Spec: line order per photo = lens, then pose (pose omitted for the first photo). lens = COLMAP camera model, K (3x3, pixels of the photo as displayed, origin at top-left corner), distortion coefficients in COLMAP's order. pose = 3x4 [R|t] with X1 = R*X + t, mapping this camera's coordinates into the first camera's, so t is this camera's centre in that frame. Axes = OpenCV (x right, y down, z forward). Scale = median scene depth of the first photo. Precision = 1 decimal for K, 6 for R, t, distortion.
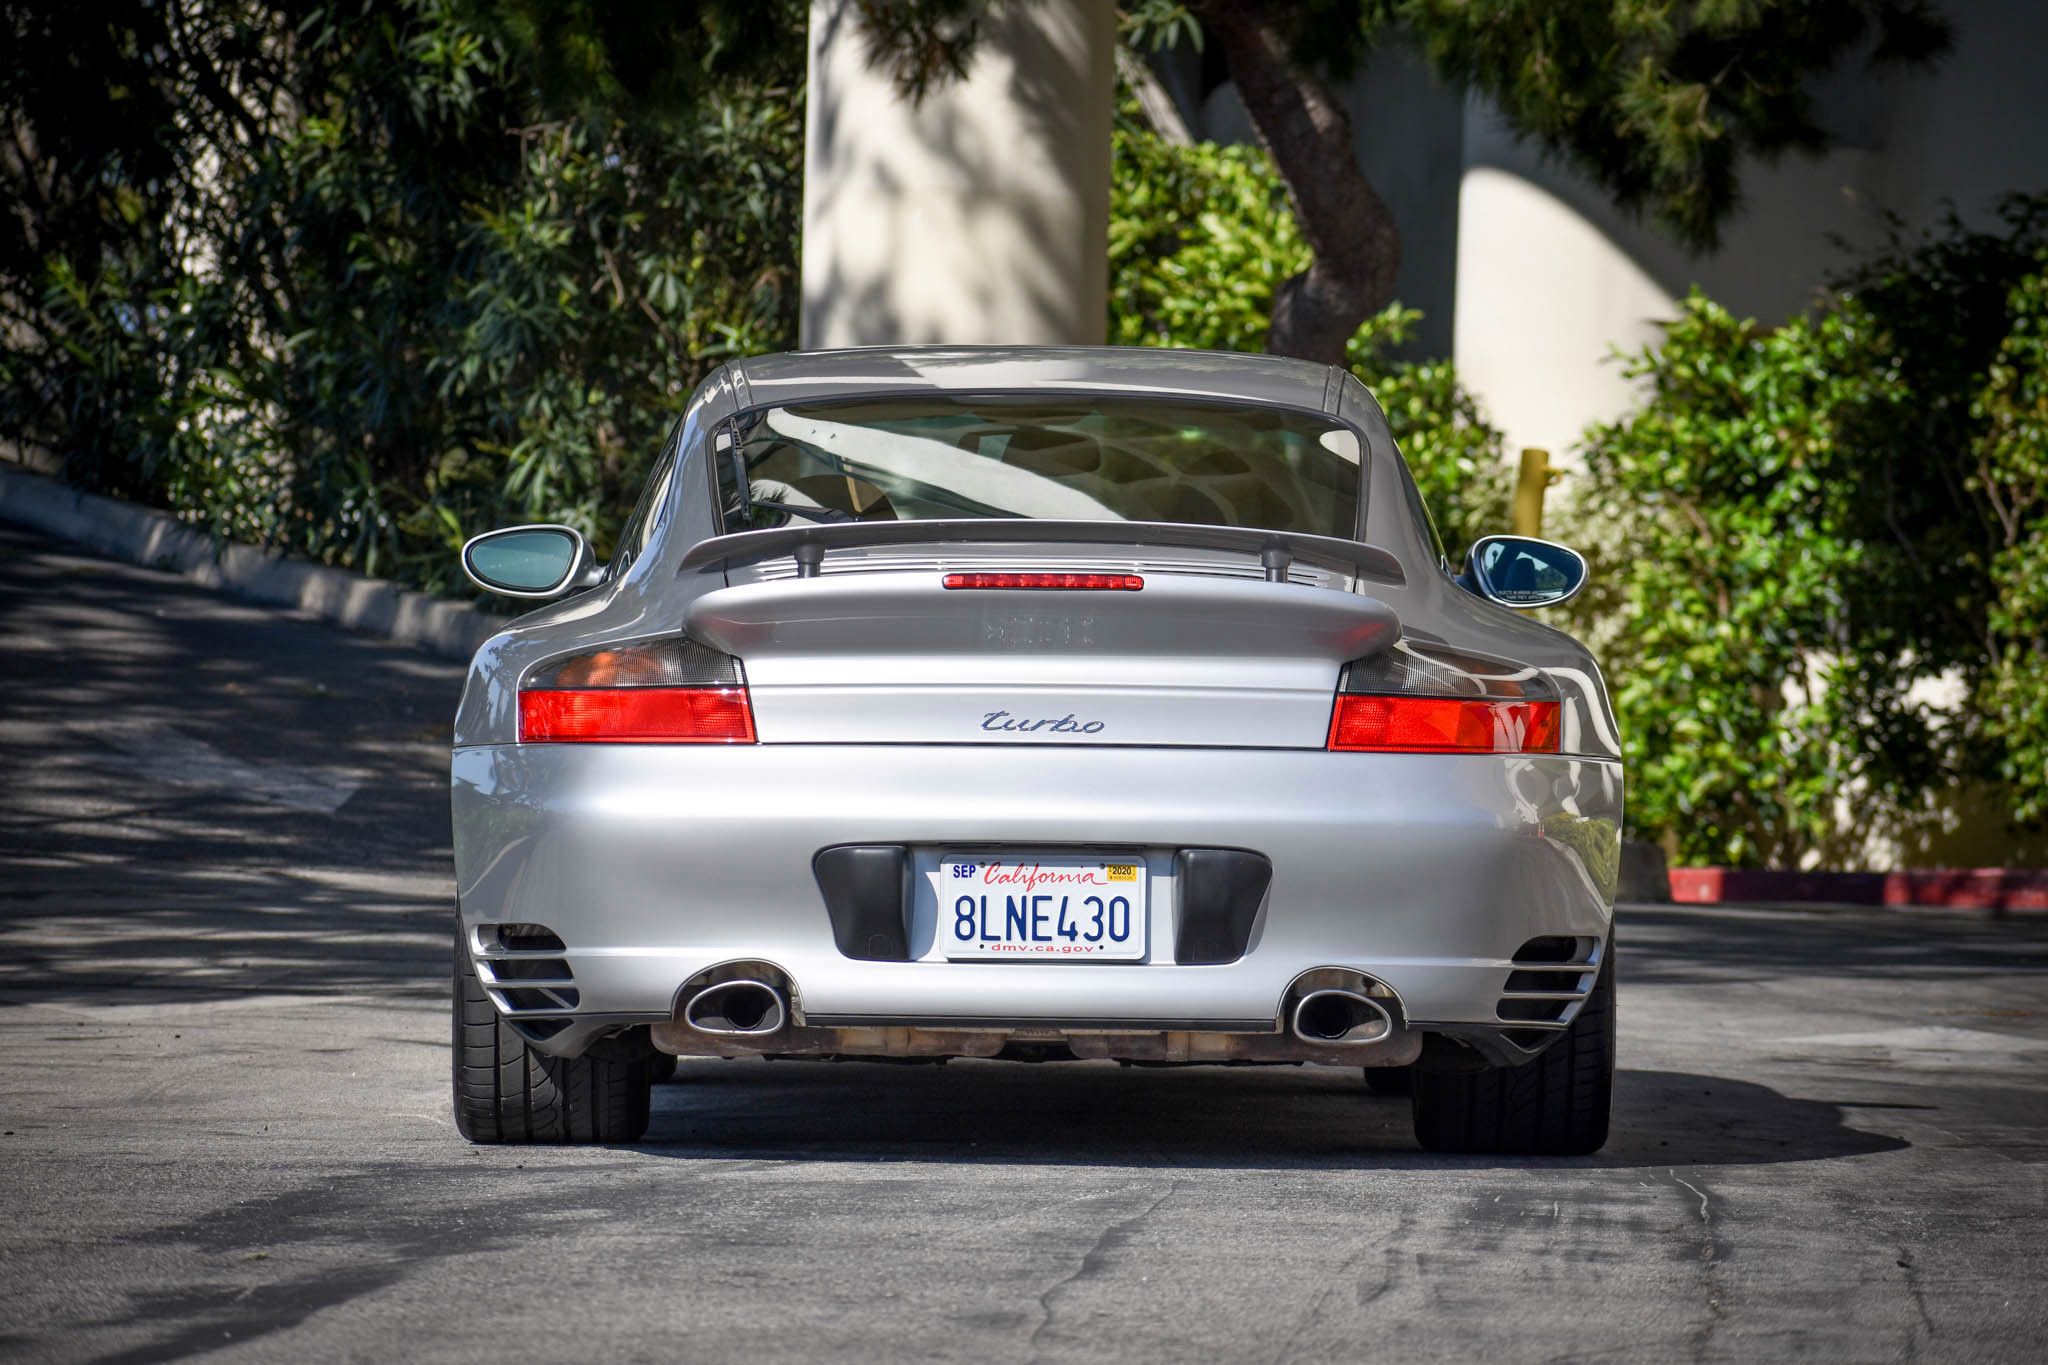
lens RADIAL K [[10249.7, 0, 1018.2], [0, 10249.7, 686.6], [0, 0, 1]] dist [1.146683, 0.000000]
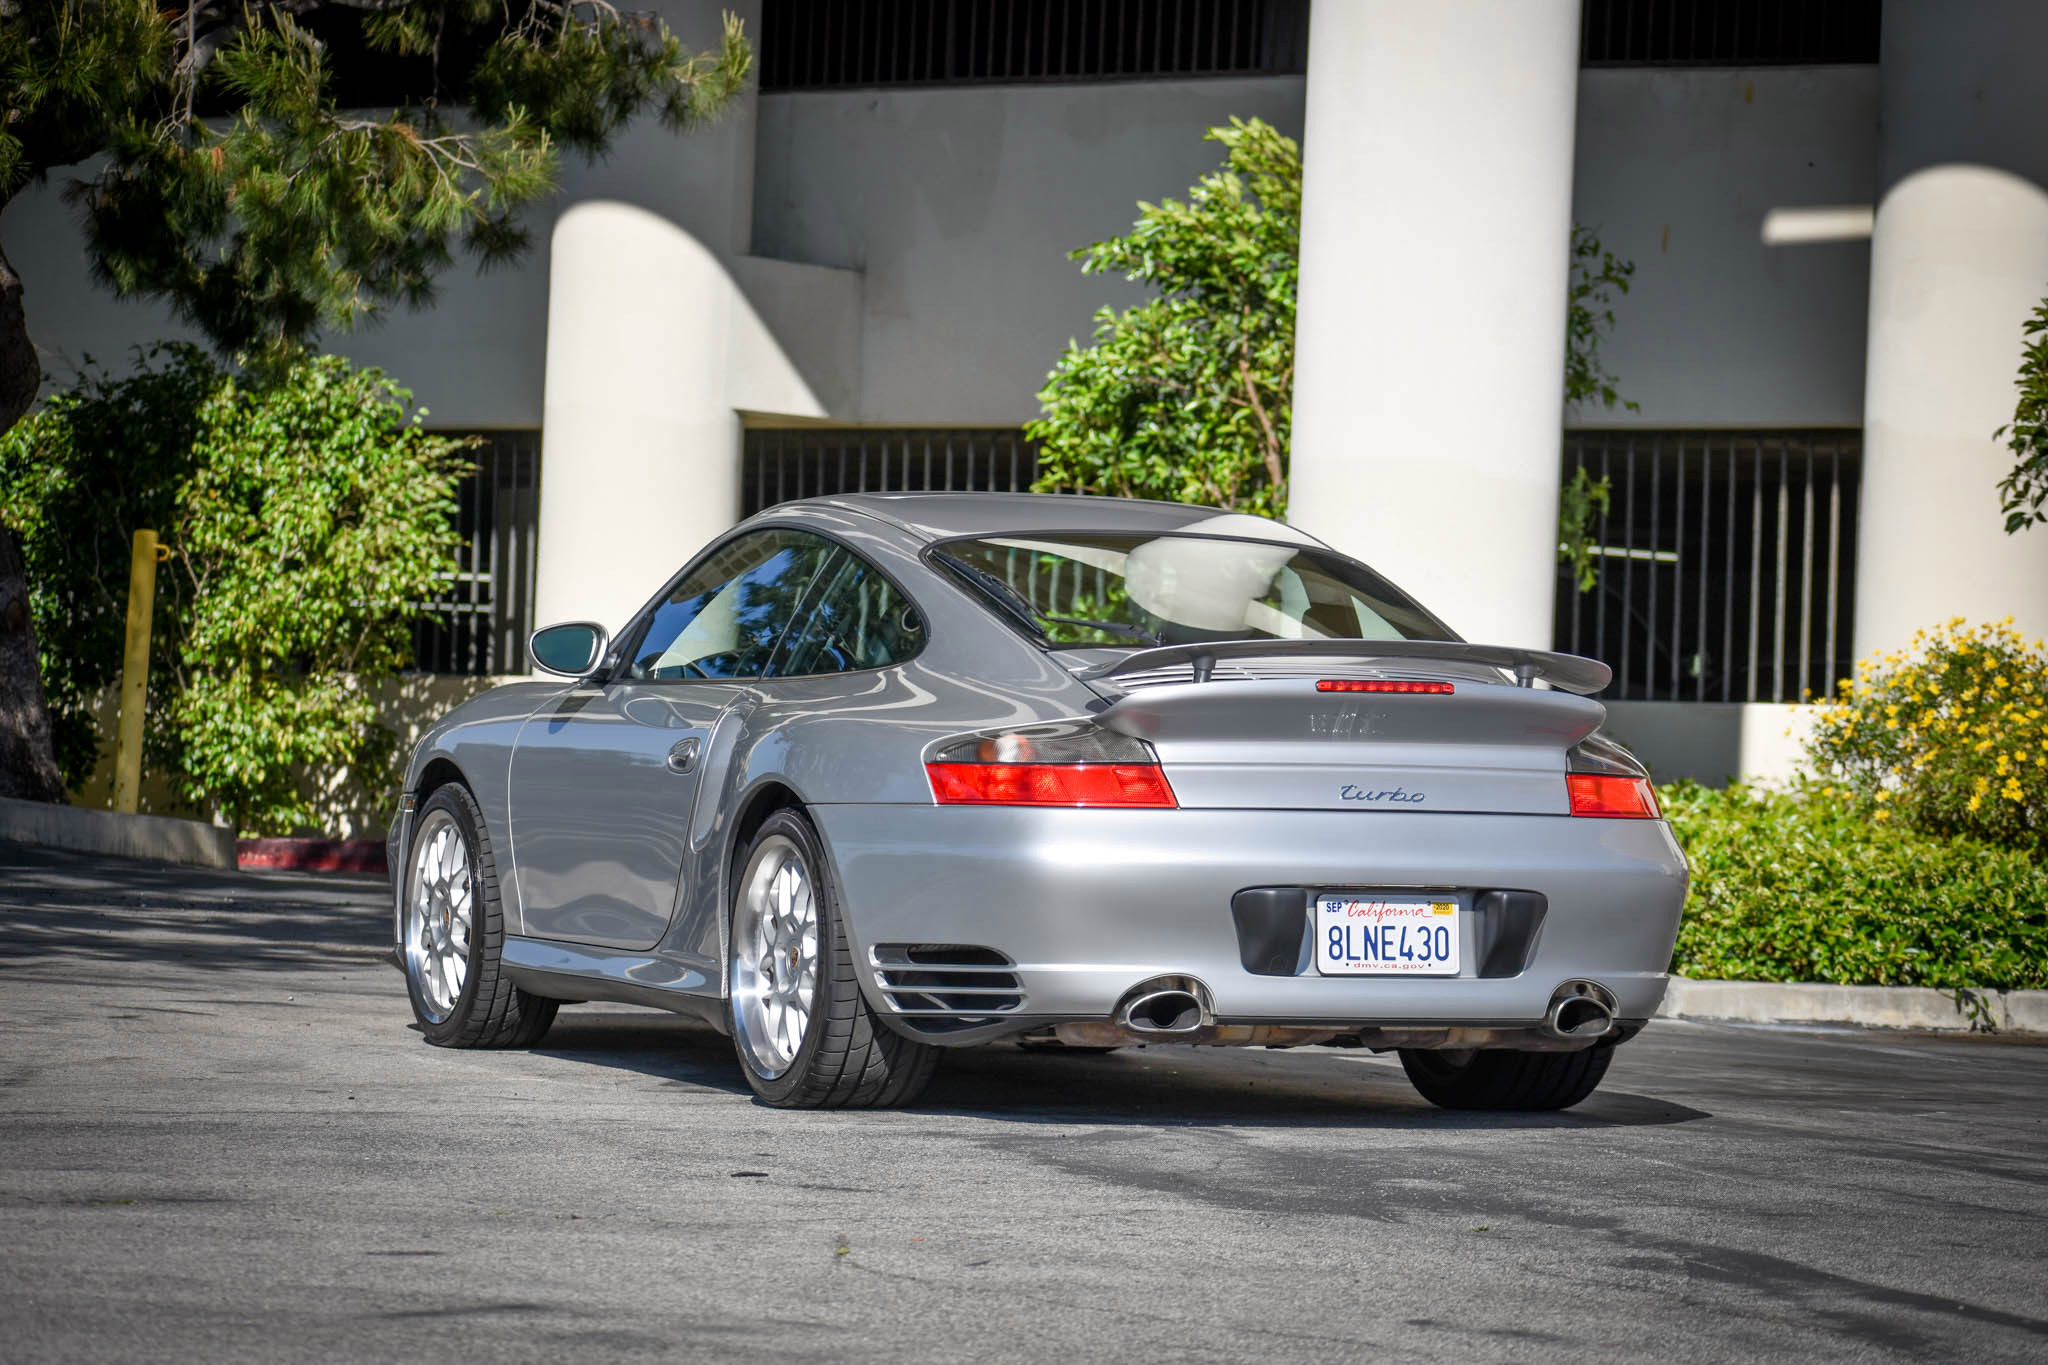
lens RADIAL K [[7373.4, 0, 1021.3], [0, 7373.4, 677.3], [0, 0, 1]] dist [-0.668971, 0.000000]
pose [[0.942328, 0.014148, 0.334391, -0.353634], [-0.014468, 0.999894, -0.001534, -0.009149], [-0.334377, -0.003392, 0.942433, 0.130085]]
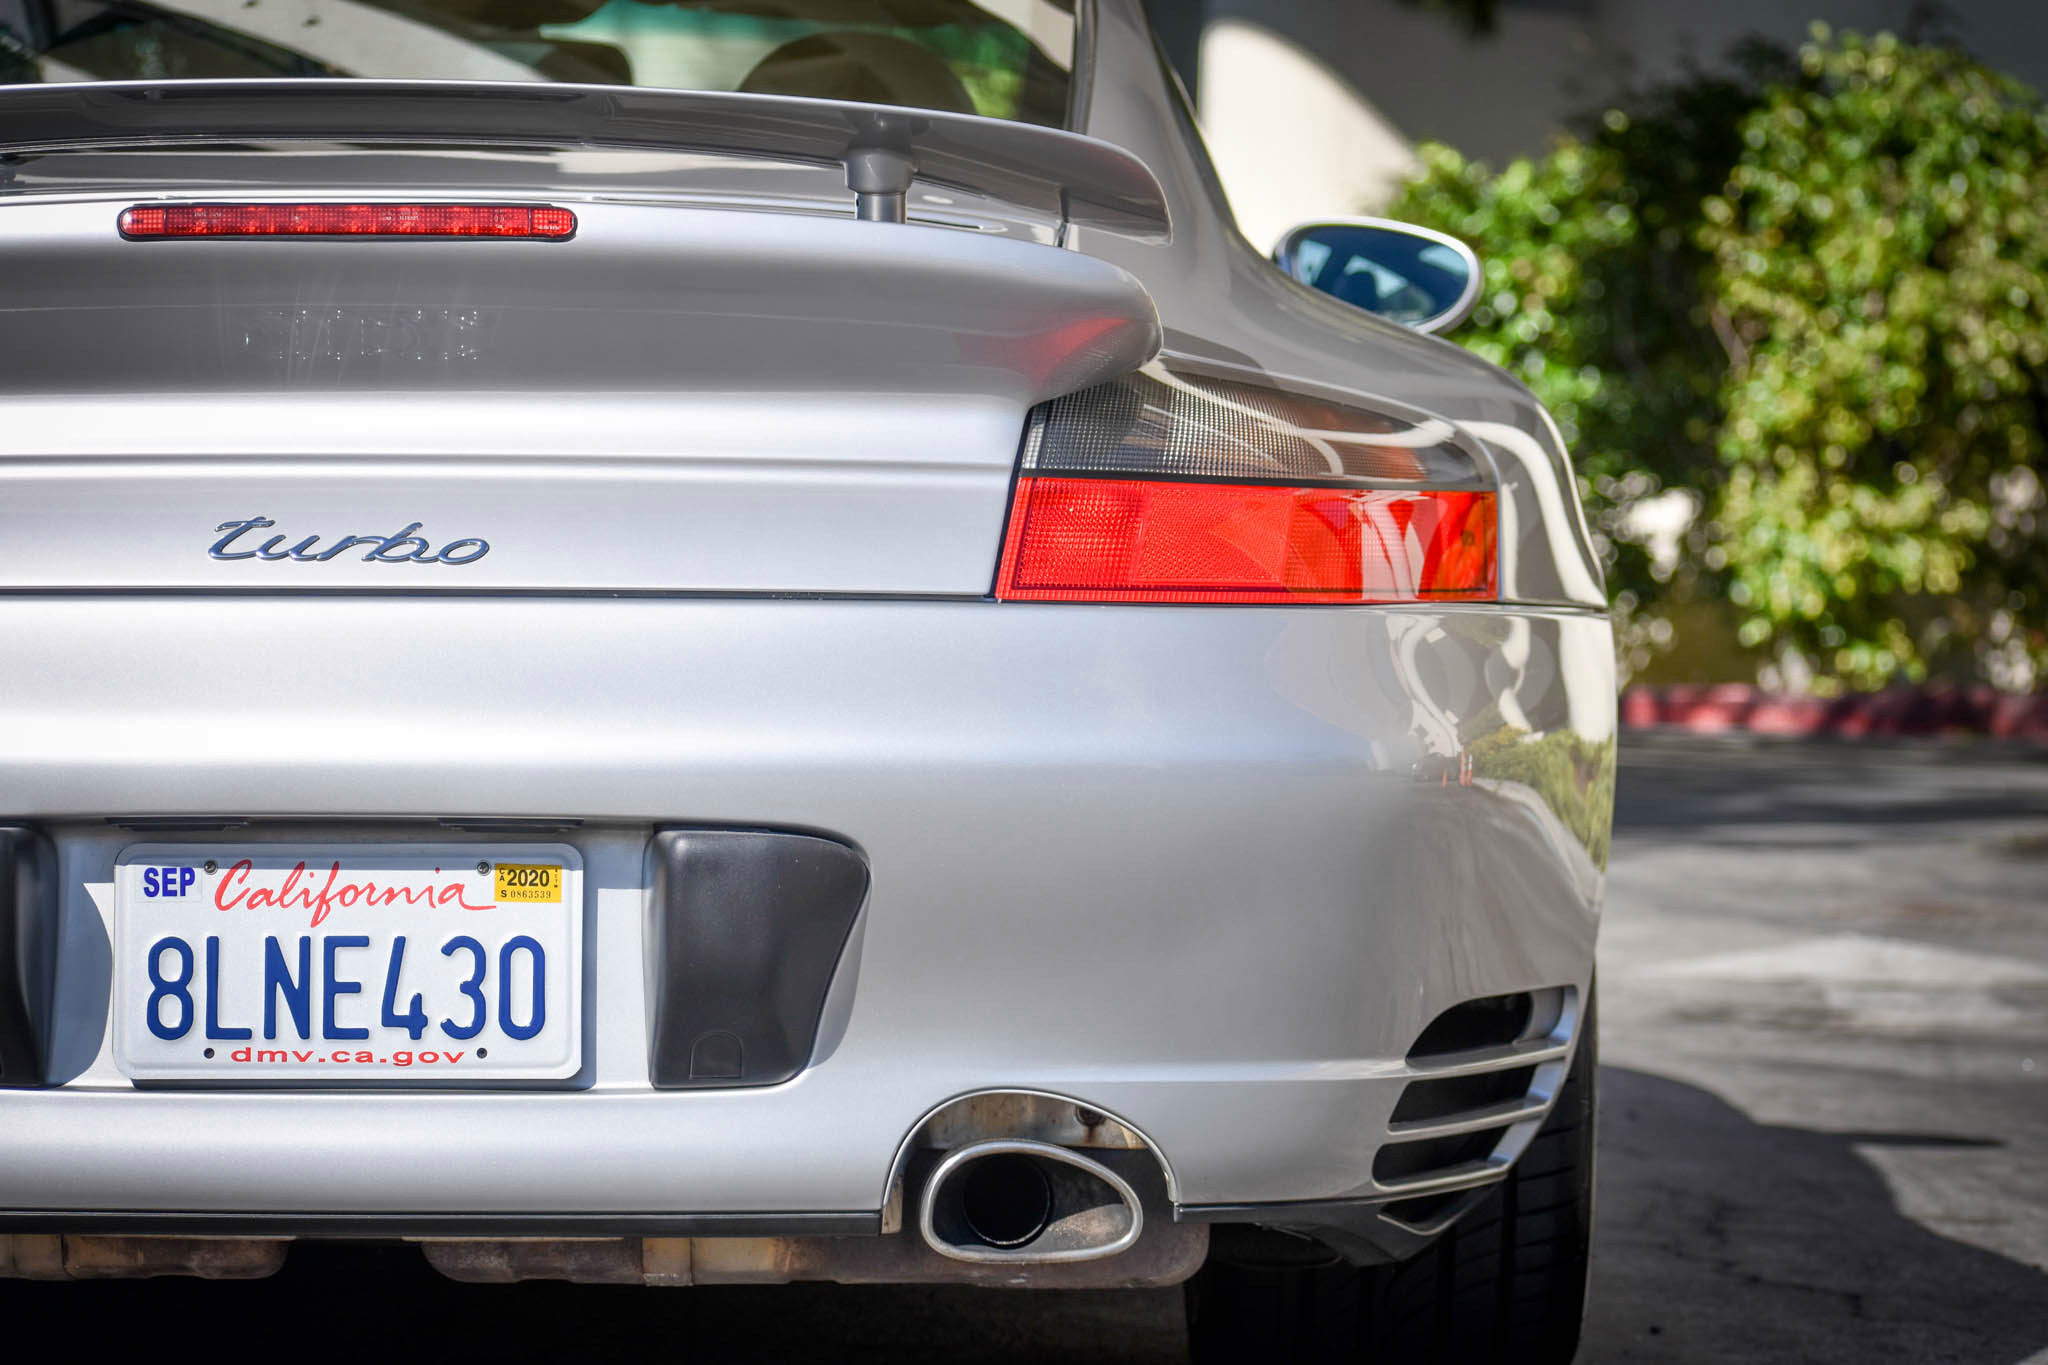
lens RADIAL K [[7727.1, 0, 1025.0], [0, 7727.1, 678.9], [0, 0, 1]] dist [0.250367, 0.000000]
pose [[0.999770, -0.005889, 0.020625, 0.024403], [0.005478, 0.999787, 0.019908, 0.002939], [-0.020738, -0.019790, 0.999589, 0.663912]]
